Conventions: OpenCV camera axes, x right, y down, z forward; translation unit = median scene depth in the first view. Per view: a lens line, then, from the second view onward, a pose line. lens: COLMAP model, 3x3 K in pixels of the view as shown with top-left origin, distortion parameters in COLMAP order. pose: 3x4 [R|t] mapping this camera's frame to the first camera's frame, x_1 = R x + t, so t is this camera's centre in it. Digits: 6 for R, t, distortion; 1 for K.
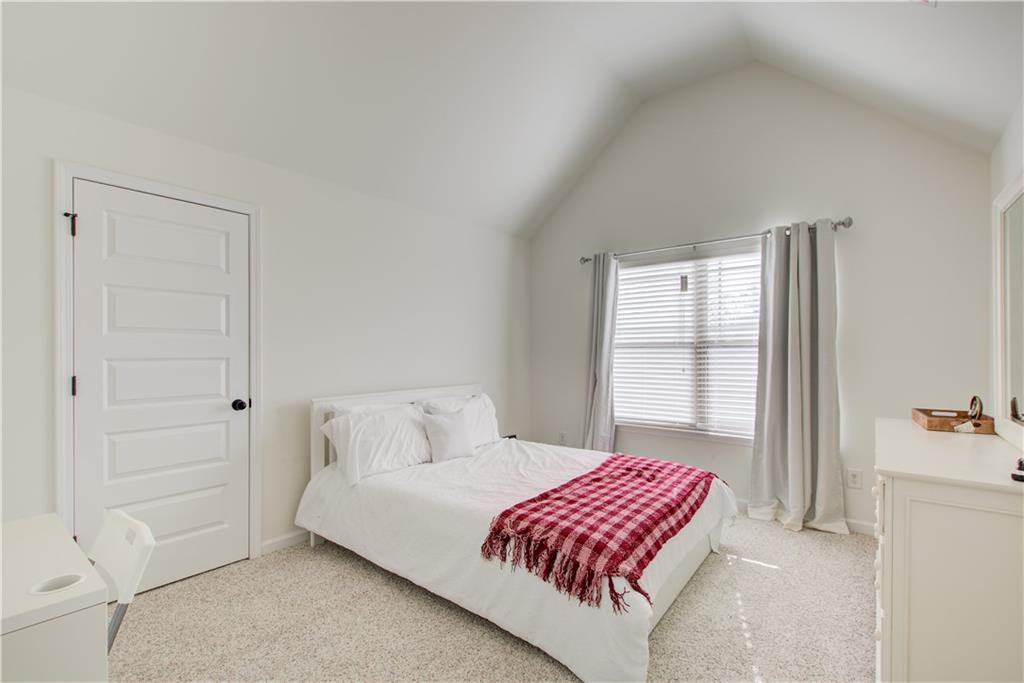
lens RADIAL K [[458.4, 0, 508.7], [0, 458.4, 345.2], [0, 0, 1]] dist [0.004907, 0.001802]
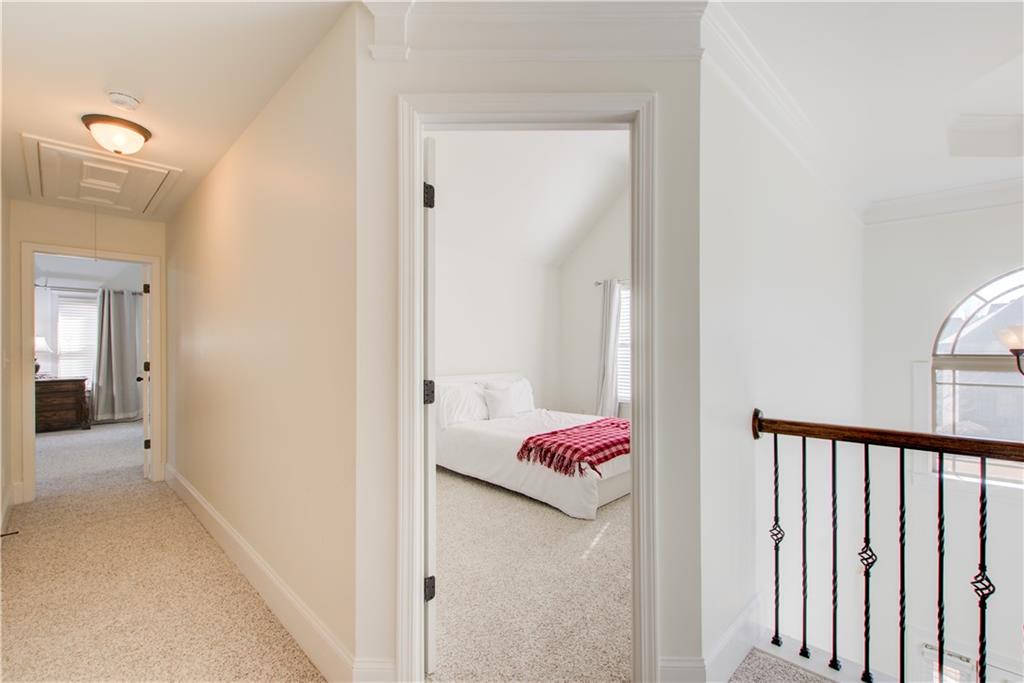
lens RADIAL K [[458.4, 0, 514.9], [0, 458.4, 342.1], [0, 0, 1]] dist [0.004907, 0.001802]
pose [[0.994947, 0.002207, -0.100378, 0.117518], [-0.002553, 0.999991, -0.003324, -0.007380], [0.100370, 0.003563, 0.994944, -0.850939]]
